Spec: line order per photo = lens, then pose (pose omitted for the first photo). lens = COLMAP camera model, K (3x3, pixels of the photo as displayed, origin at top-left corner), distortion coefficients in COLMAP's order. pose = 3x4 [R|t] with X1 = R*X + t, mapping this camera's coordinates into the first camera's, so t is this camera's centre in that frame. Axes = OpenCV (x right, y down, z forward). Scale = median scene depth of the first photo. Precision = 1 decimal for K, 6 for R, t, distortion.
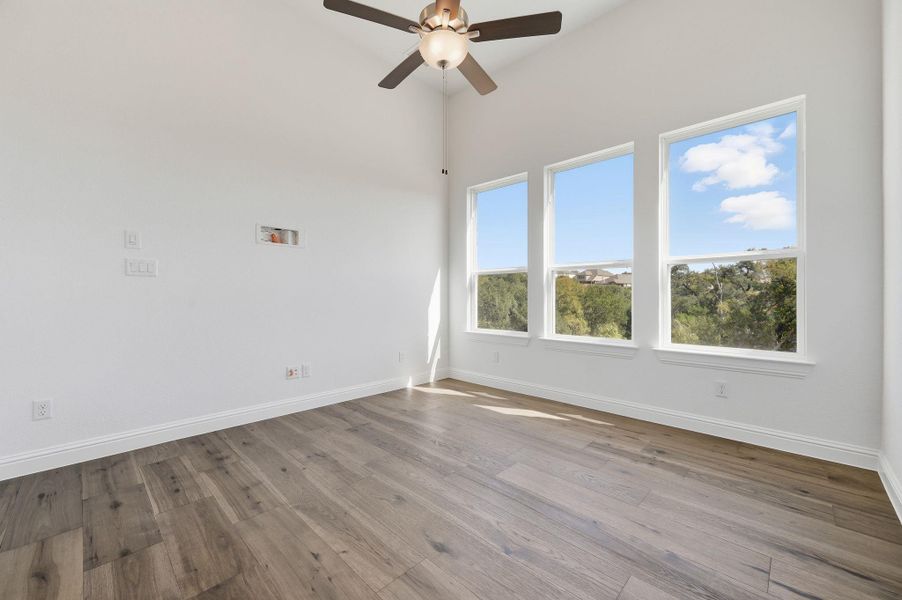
lens RADIAL K [[358.9, 0, 451.0], [0, 358.9, 300.0], [0, 0, 1]] dist [-0.000843, 0.000040]
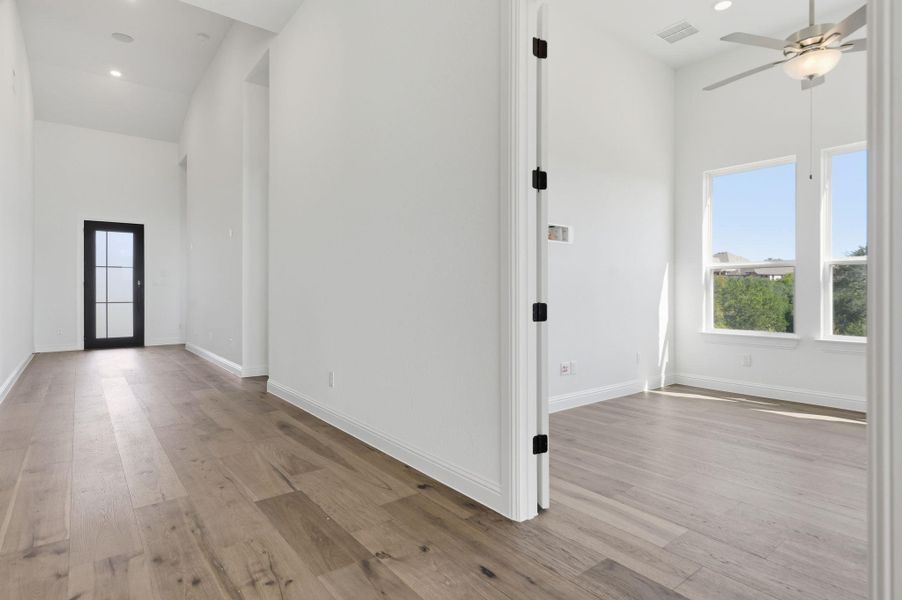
lens RADIAL K [[470.2, 0, 451.0], [0, 470.2, 300.0], [0, 0, 1]] dist [-0.001774, -0.000162]
pose [[0.990596, 0.000237, -0.136818, -0.603782], [0.000321, 0.999992, 0.004052, 0.003869], [0.136818, -0.004058, 0.990588, -0.362541]]
